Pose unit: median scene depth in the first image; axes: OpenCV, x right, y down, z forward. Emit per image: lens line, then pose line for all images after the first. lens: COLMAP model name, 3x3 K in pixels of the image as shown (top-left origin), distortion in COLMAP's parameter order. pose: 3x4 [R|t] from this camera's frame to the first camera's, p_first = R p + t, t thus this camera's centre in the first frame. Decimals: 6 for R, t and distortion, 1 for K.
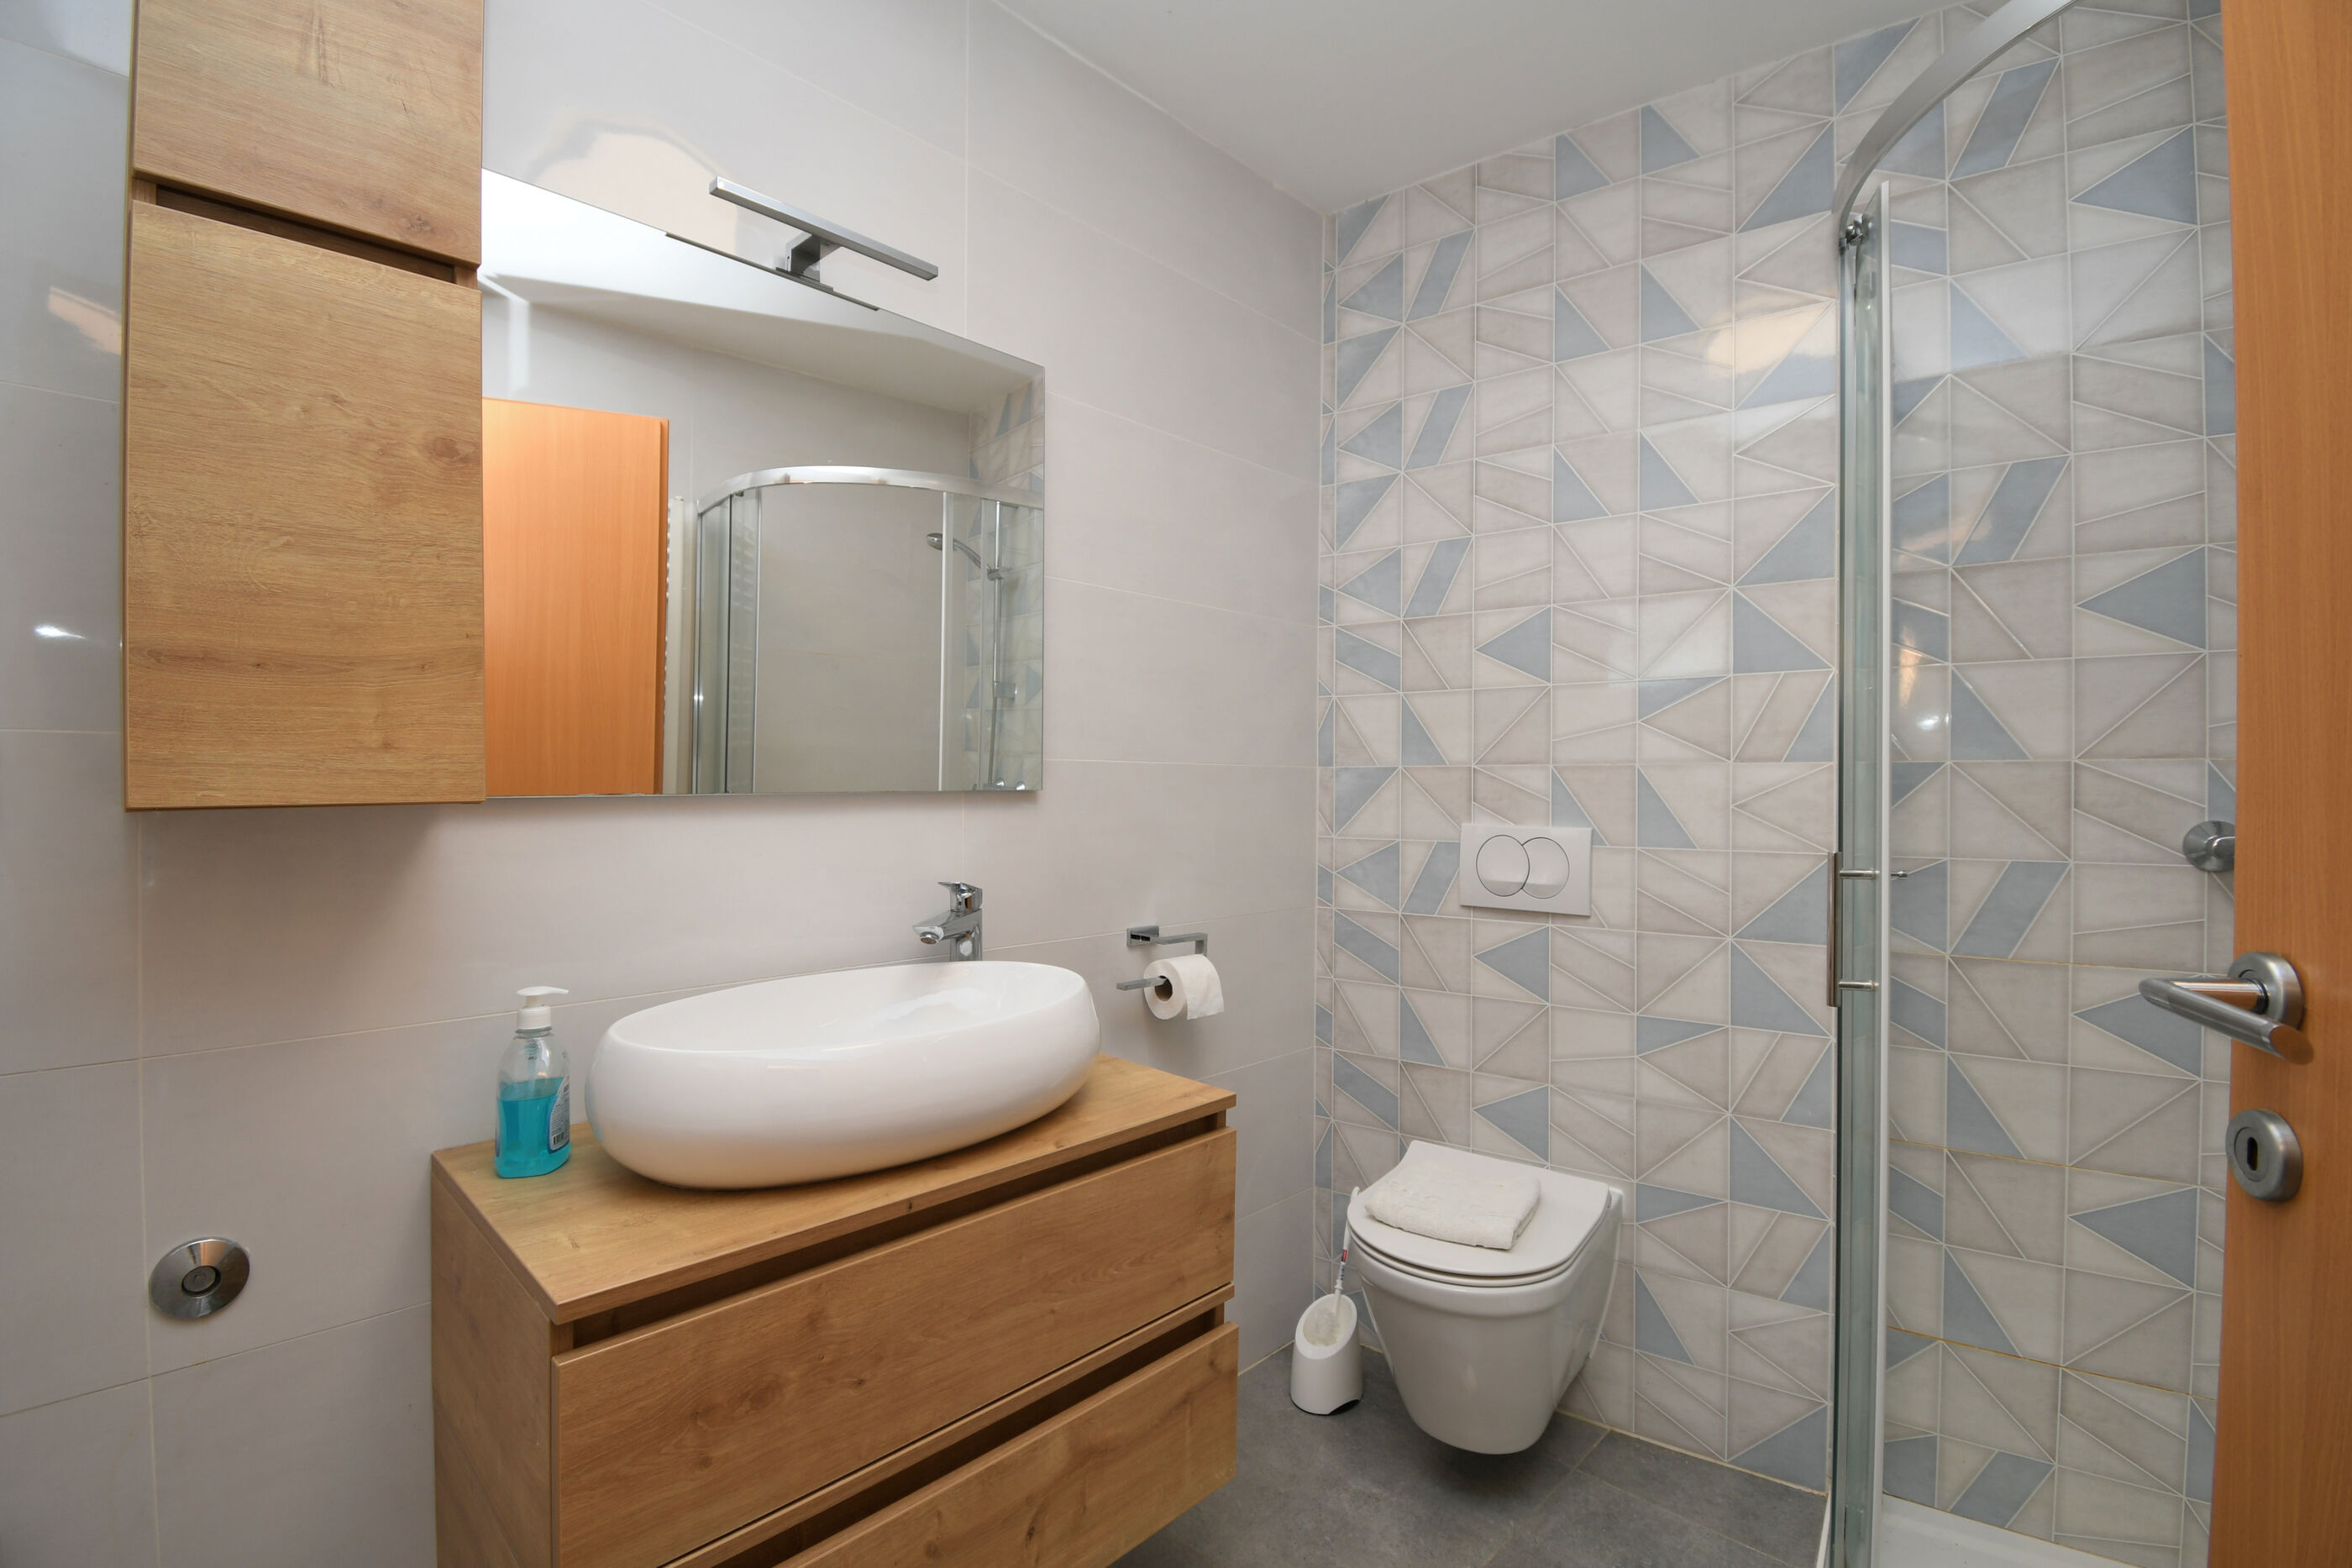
lens RADIAL K [[1037.2, 0, 1176.9], [0, 1037.2, 786.3], [0, 0, 1]] dist [0.024800, -0.028489]
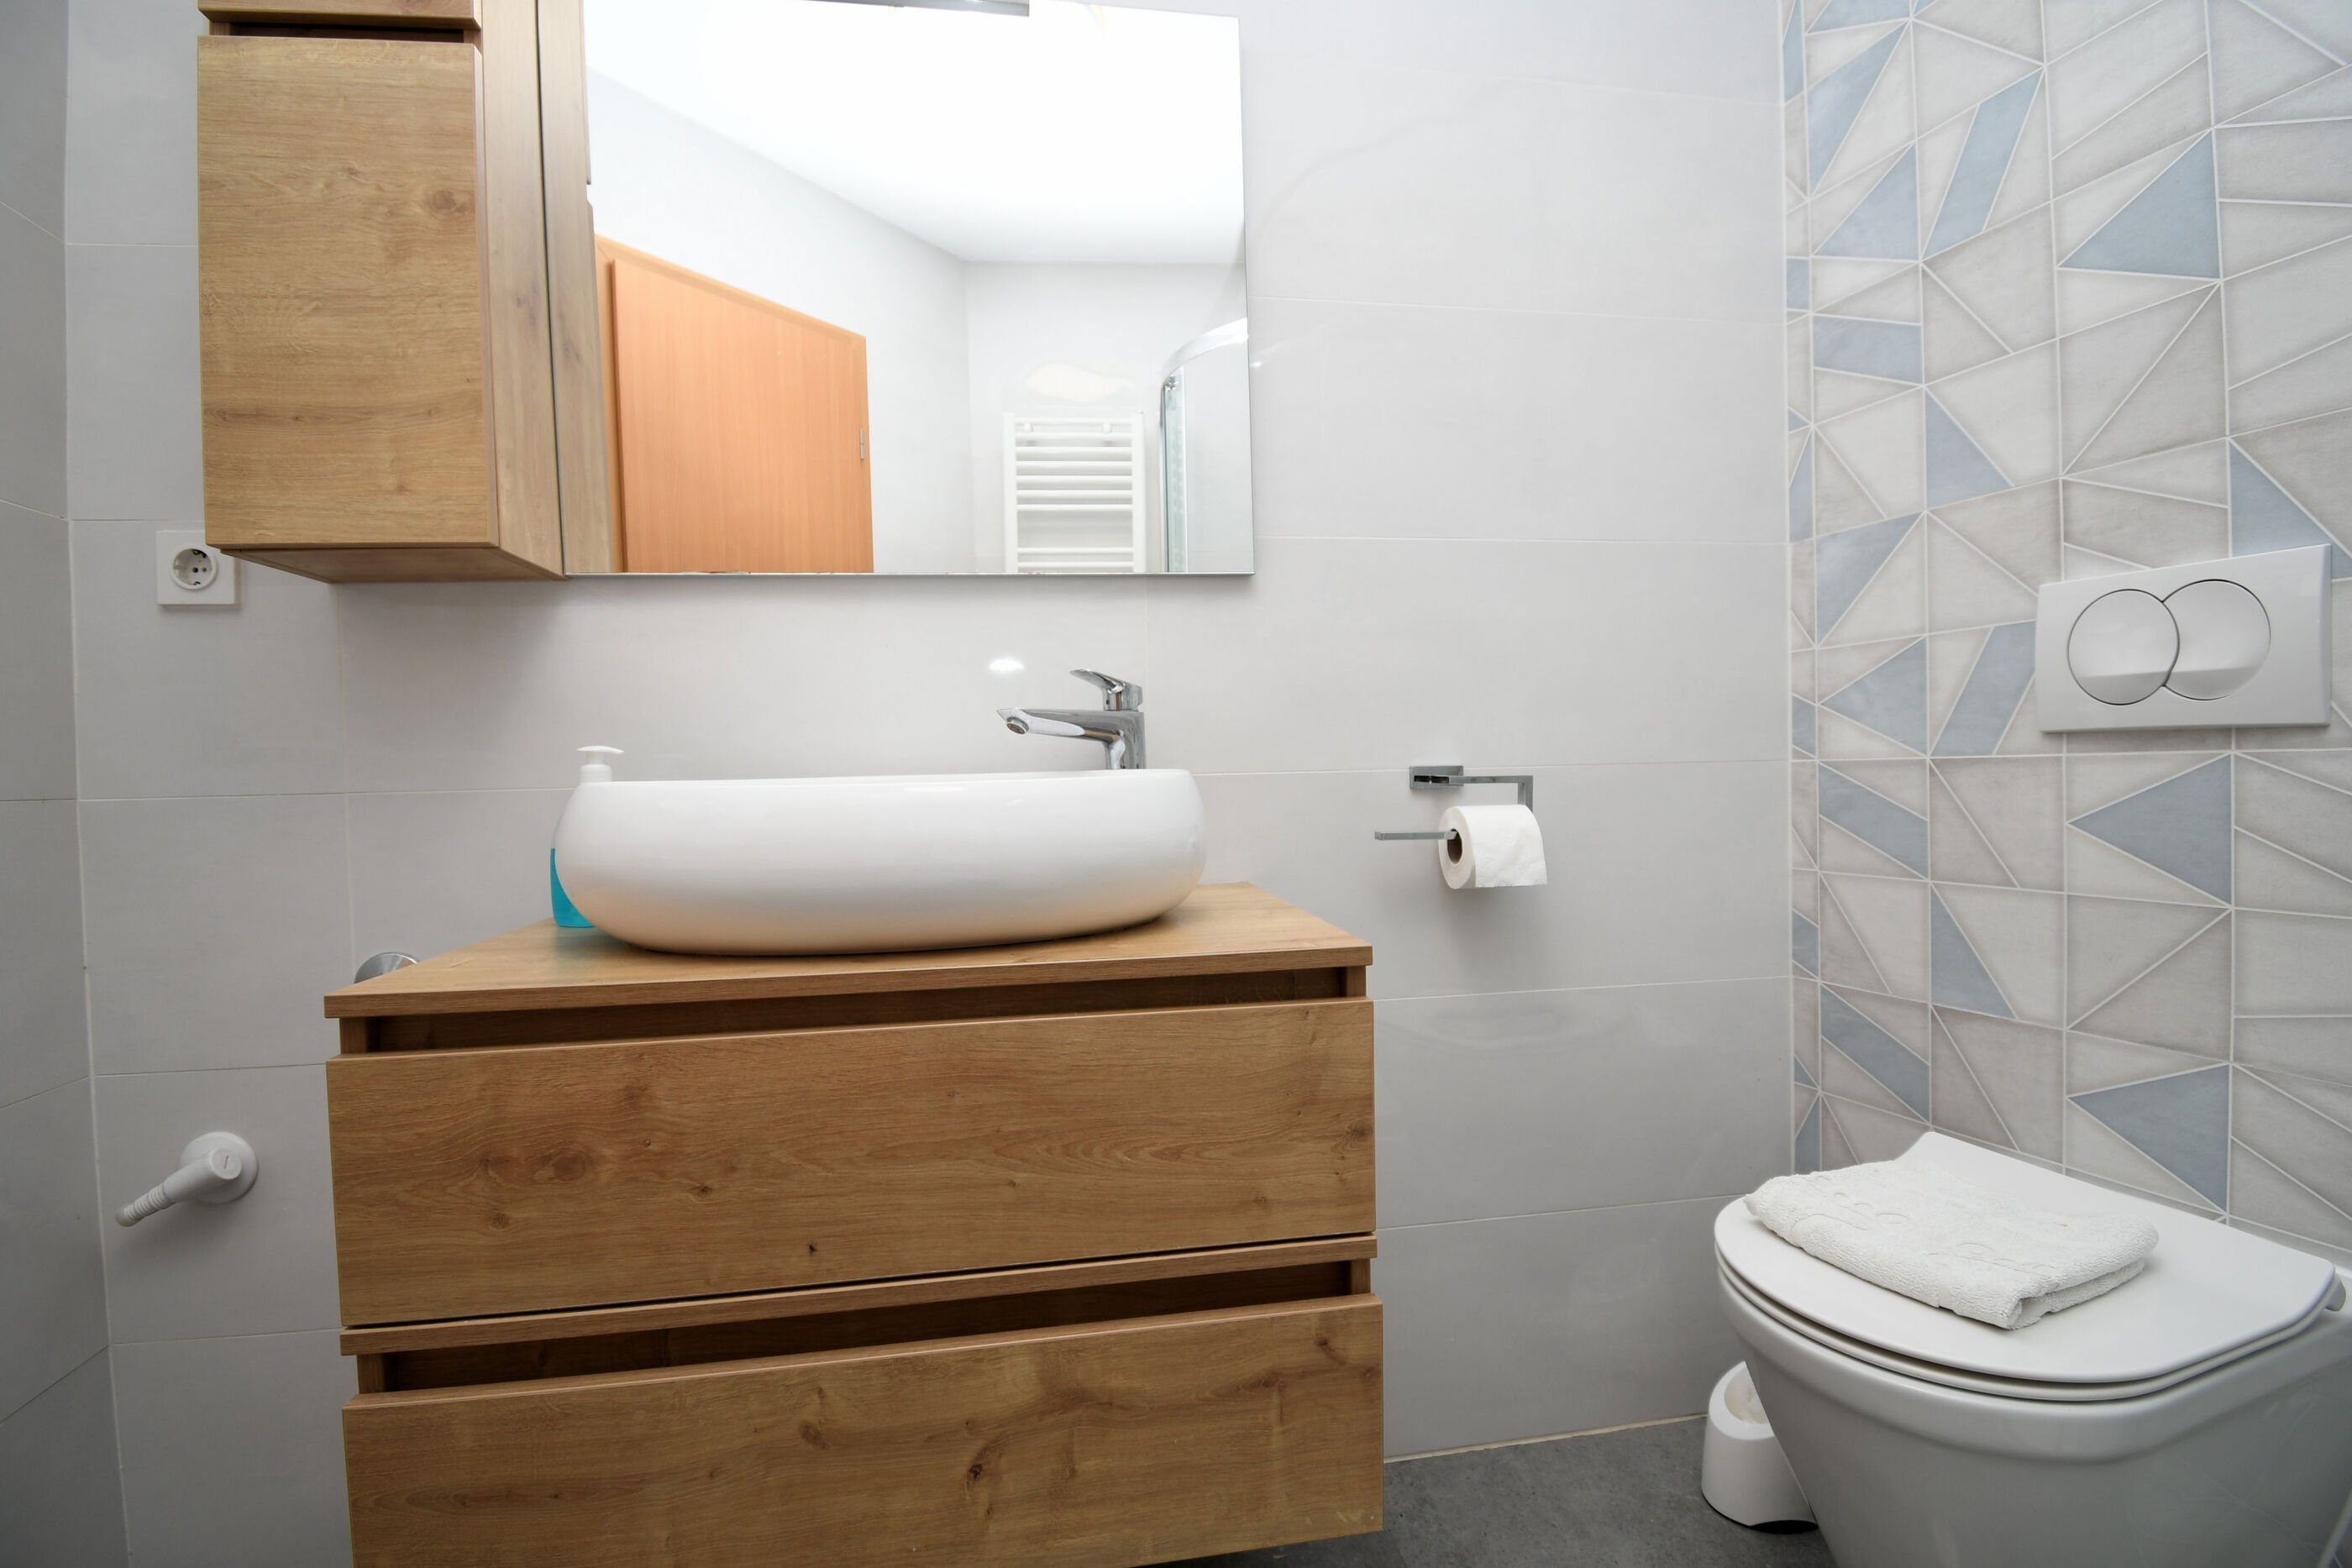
lens RADIAL K [[1037.2, 0, 1176.9], [0, 1037.2, 786.3], [0, 0, 1]] dist [0.024800, -0.028489]
pose [[0.806529, -0.014296, -0.591021, 0.255839], [0.026781, 0.999565, 0.012368, 0.138660], [0.590587, -0.025803, 0.806561, 0.306933]]
